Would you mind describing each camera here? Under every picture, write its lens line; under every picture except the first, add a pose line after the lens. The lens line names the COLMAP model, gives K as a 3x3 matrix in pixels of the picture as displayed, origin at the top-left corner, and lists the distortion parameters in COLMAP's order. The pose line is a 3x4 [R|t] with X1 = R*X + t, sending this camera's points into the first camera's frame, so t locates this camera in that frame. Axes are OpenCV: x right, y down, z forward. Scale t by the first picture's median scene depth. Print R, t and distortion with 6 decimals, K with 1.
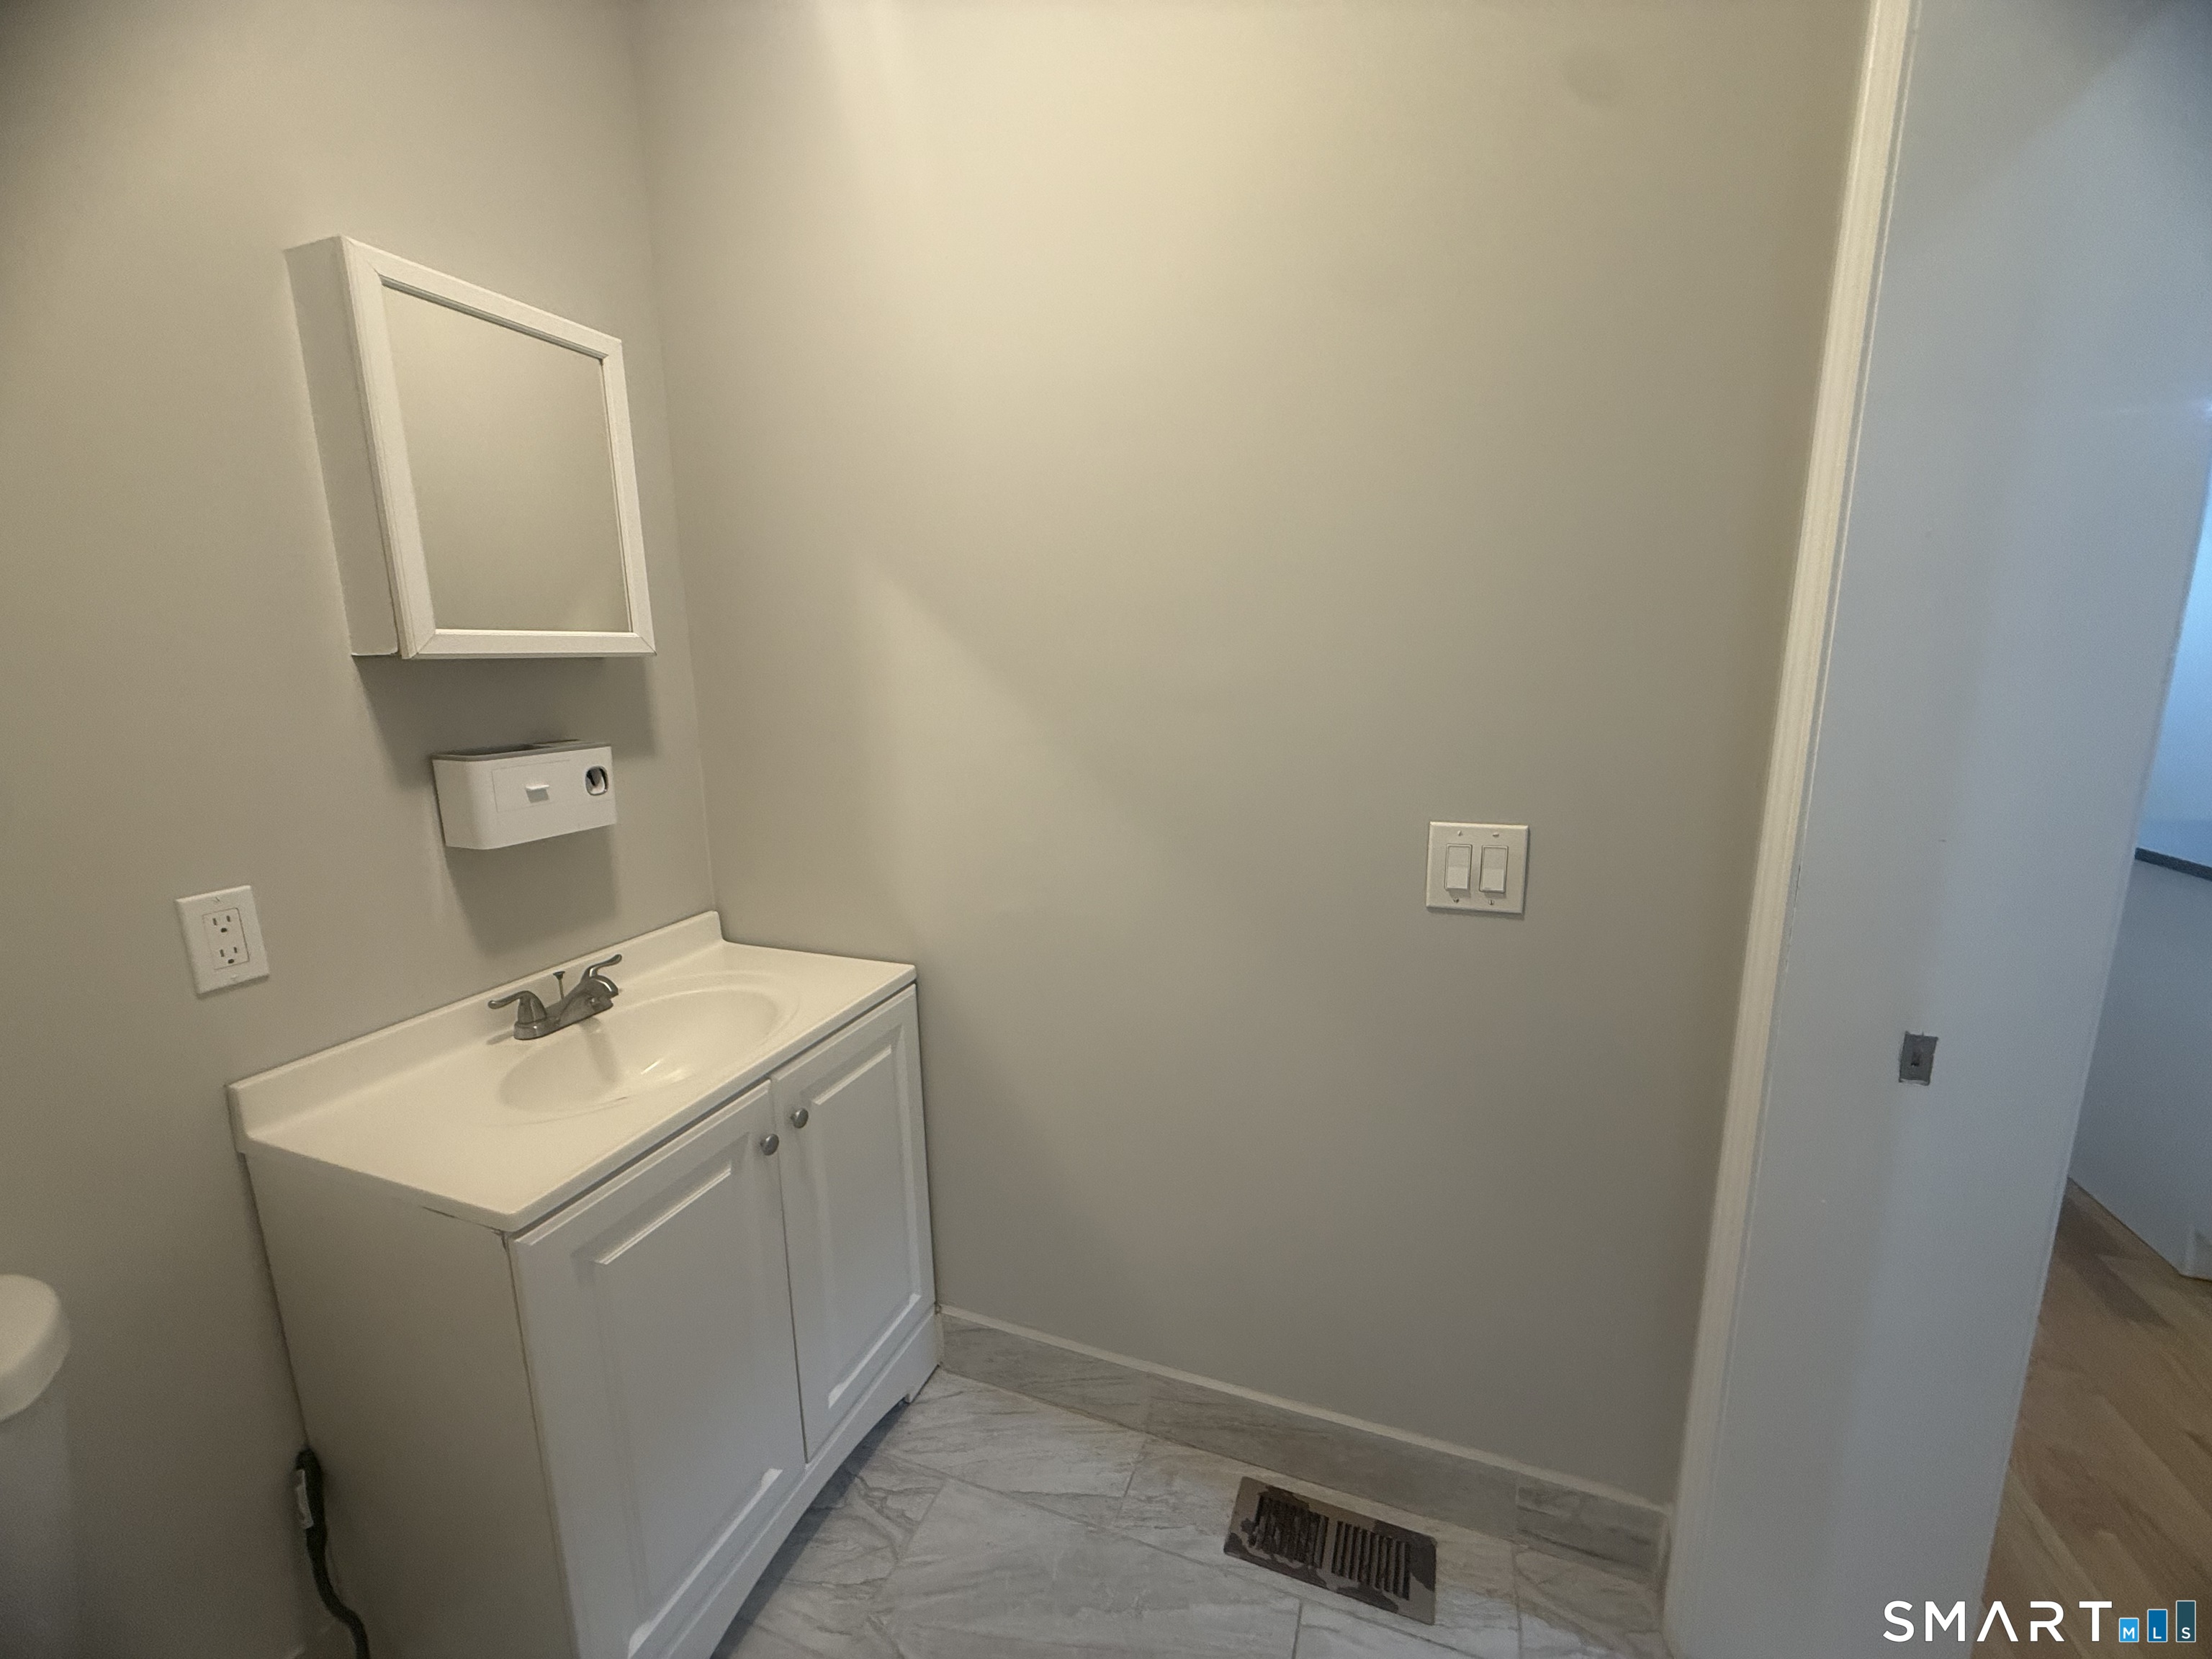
lens RADIAL K [[880.8, 0, 1102.7], [0, 880.8, 828.2], [0, 0, 1]] dist [-0.000513, 0.001590]
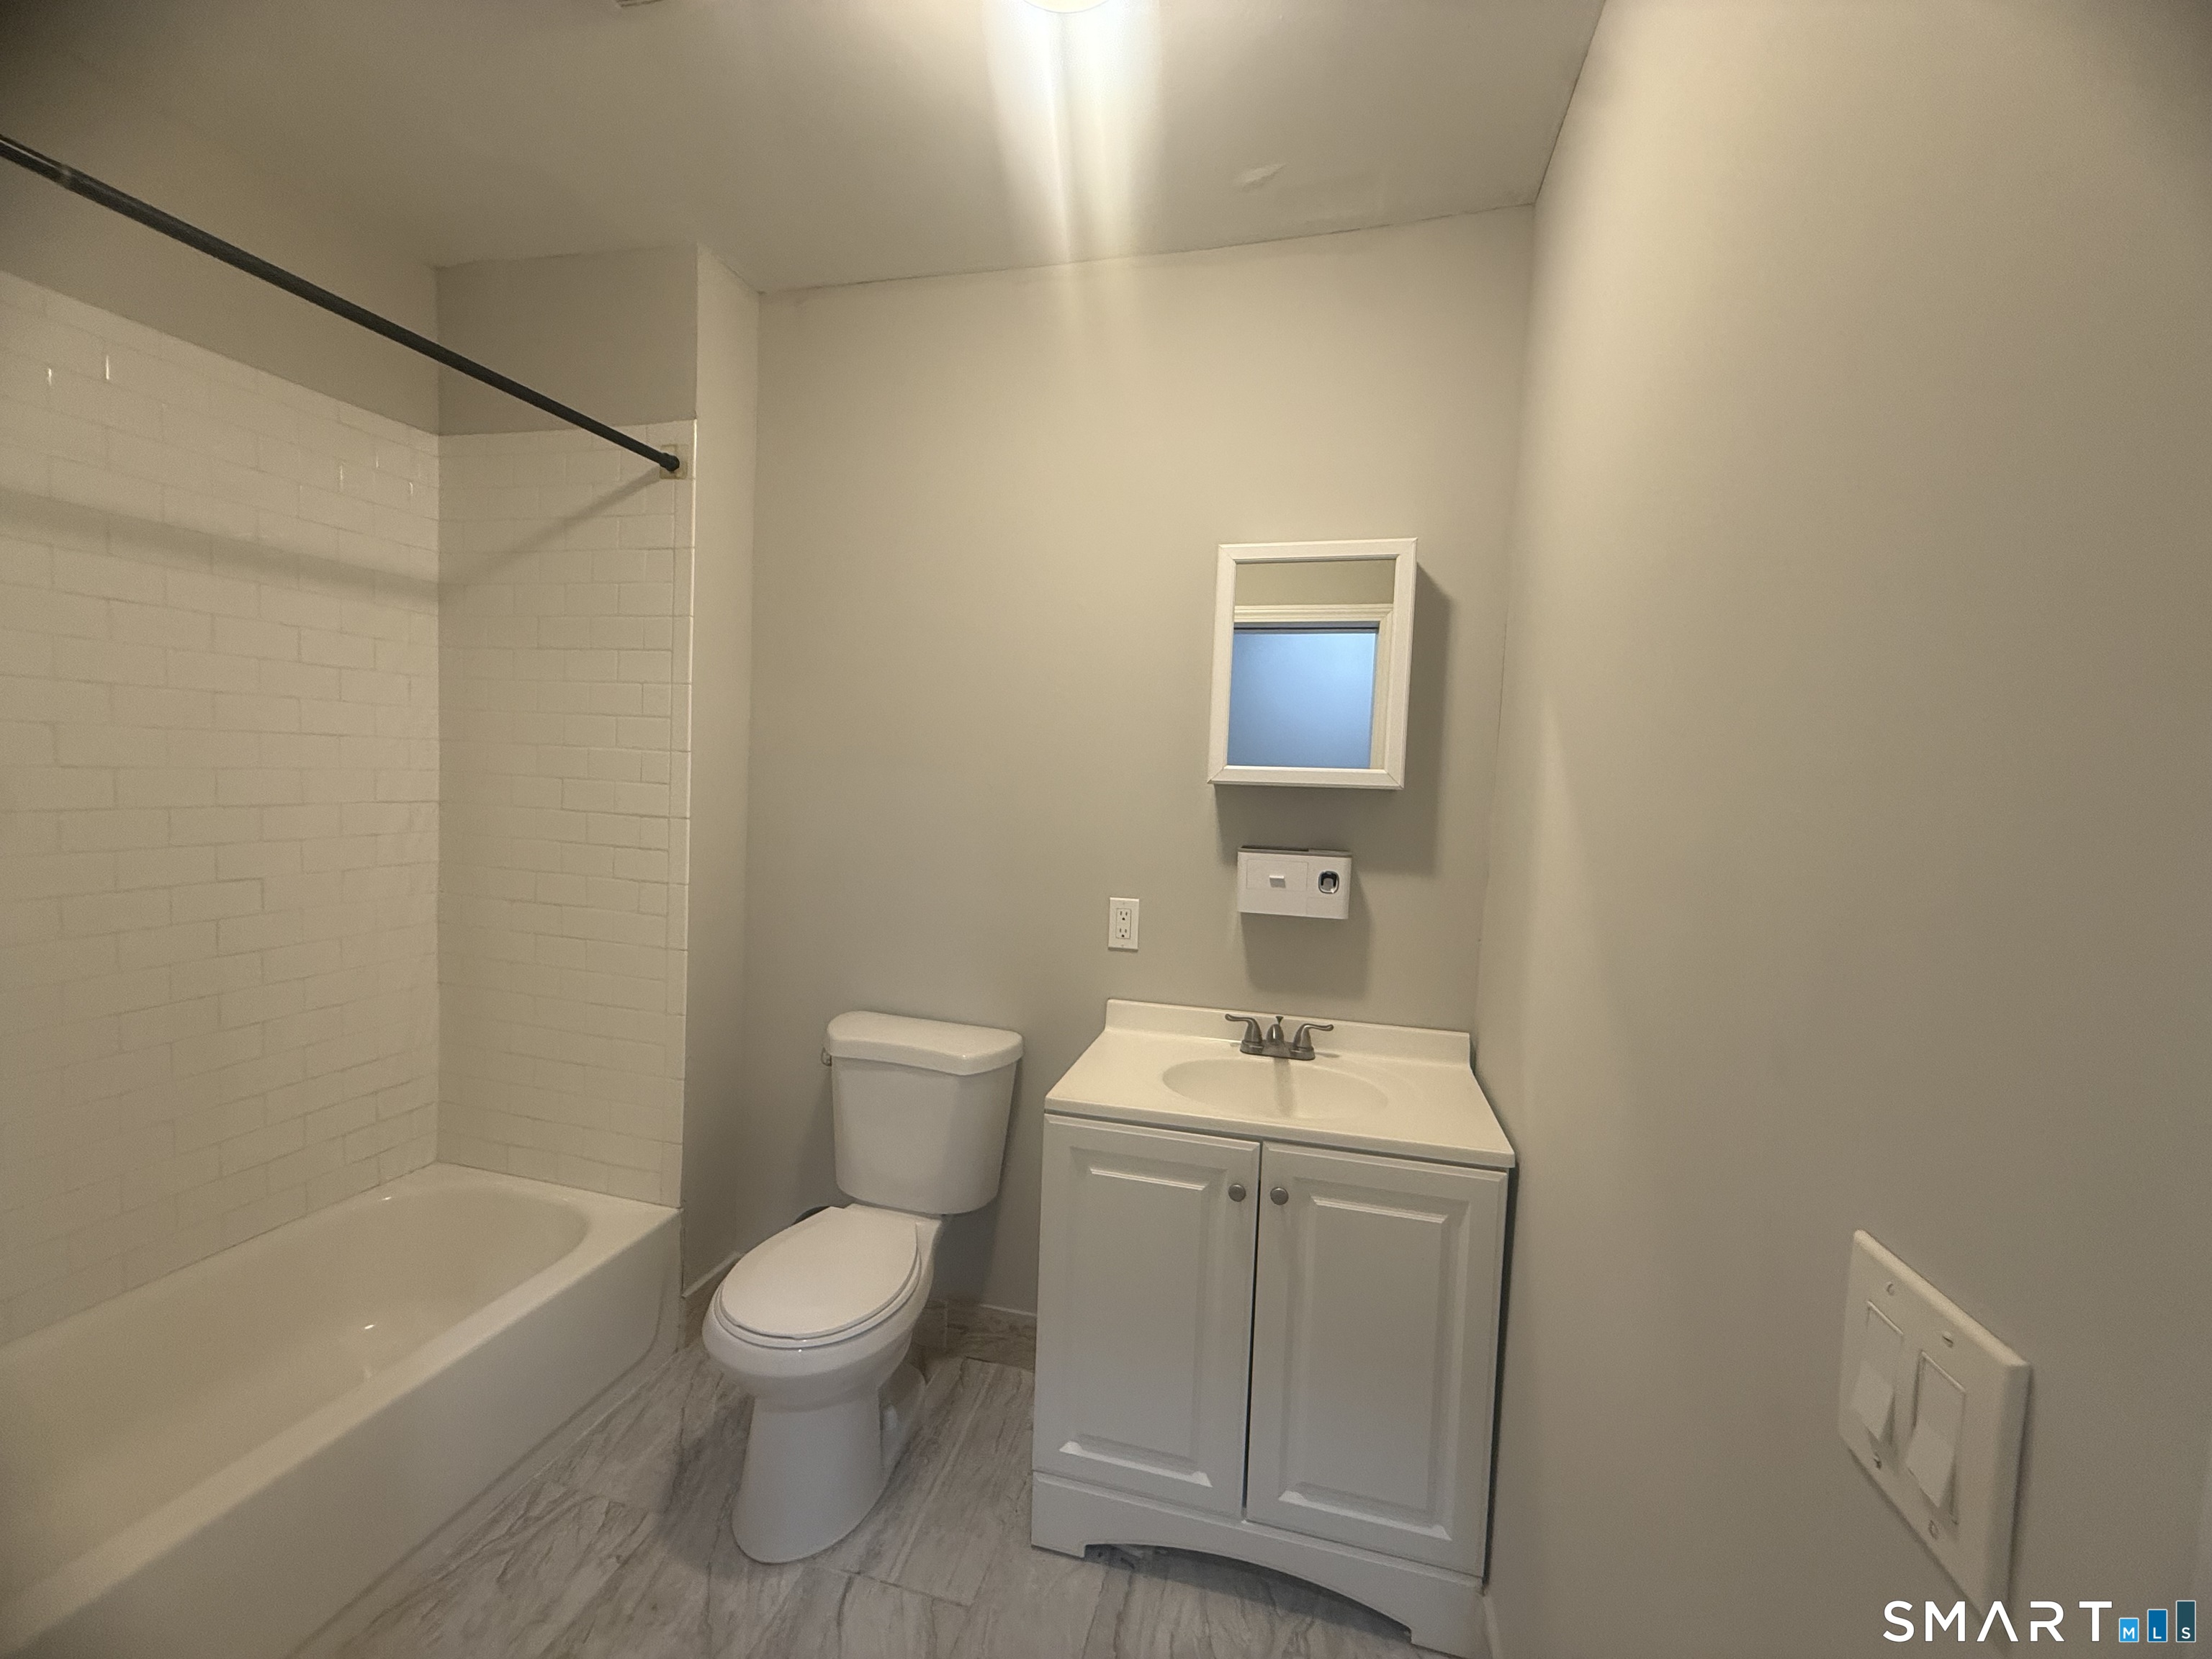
lens RADIAL K [[880.8, 0, 1101.5], [0, 880.8, 829.2], [0, 0, 1]] dist [-0.000513, 0.001590]
pose [[0.114428, 0.072994, -0.990746, 0.662374], [-0.229260, 0.972317, 0.045157, -0.113089], [0.966616, 0.221972, 0.127995, 0.508100]]
